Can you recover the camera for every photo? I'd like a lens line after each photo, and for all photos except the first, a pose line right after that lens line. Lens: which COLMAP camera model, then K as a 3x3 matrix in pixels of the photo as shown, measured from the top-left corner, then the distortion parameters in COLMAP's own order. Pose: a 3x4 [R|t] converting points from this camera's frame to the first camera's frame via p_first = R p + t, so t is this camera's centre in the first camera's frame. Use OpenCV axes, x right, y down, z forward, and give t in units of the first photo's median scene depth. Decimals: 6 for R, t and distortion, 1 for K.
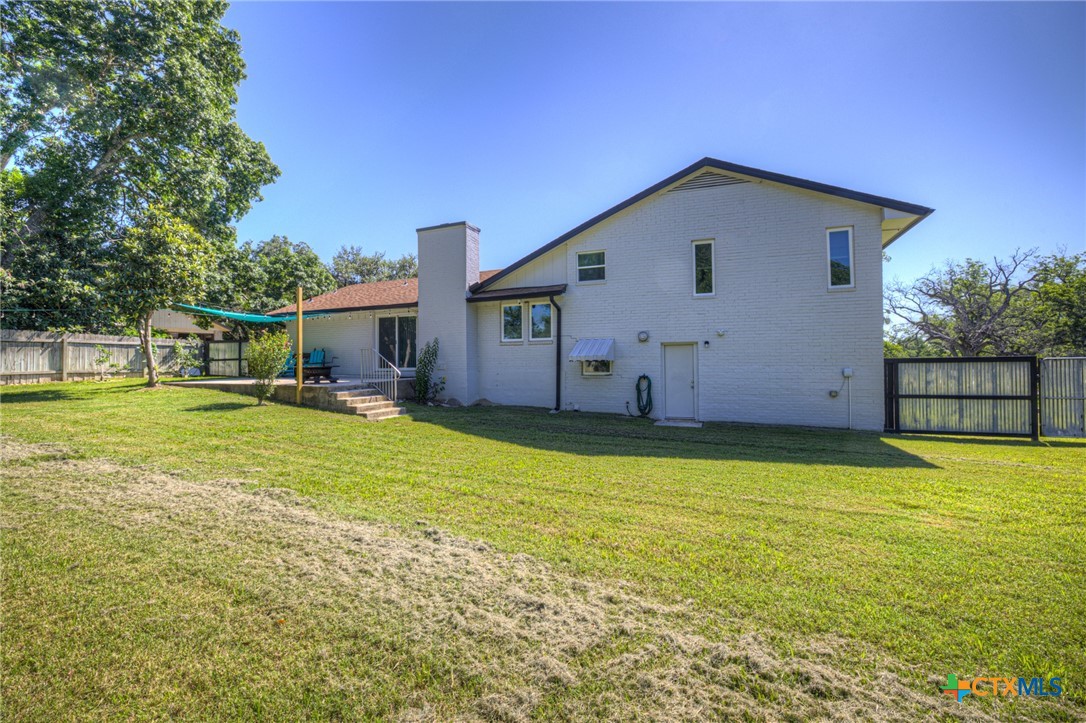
lens RADIAL K [[438.5, 0, 543.0], [0, 438.5, 361.5], [0, 0, 1]] dist [-0.023452, 0.000118]
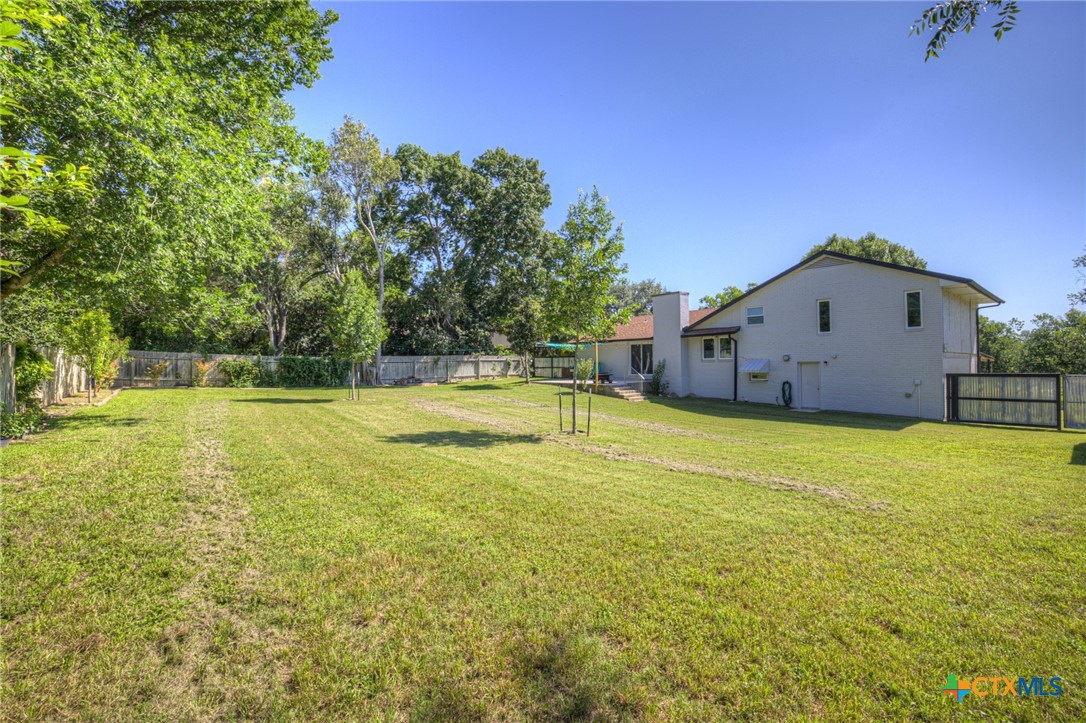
lens RADIAL K [[465.3, 0, 543.6], [0, 465.3, 353.9], [0, 0, 1]] dist [-0.001347, -0.000085]
pose [[0.870905, -0.015099, -0.491220, 0.273901], [0.012520, 0.999885, -0.008539, -0.064651], [0.491292, 0.001287, 0.870994, -0.933698]]
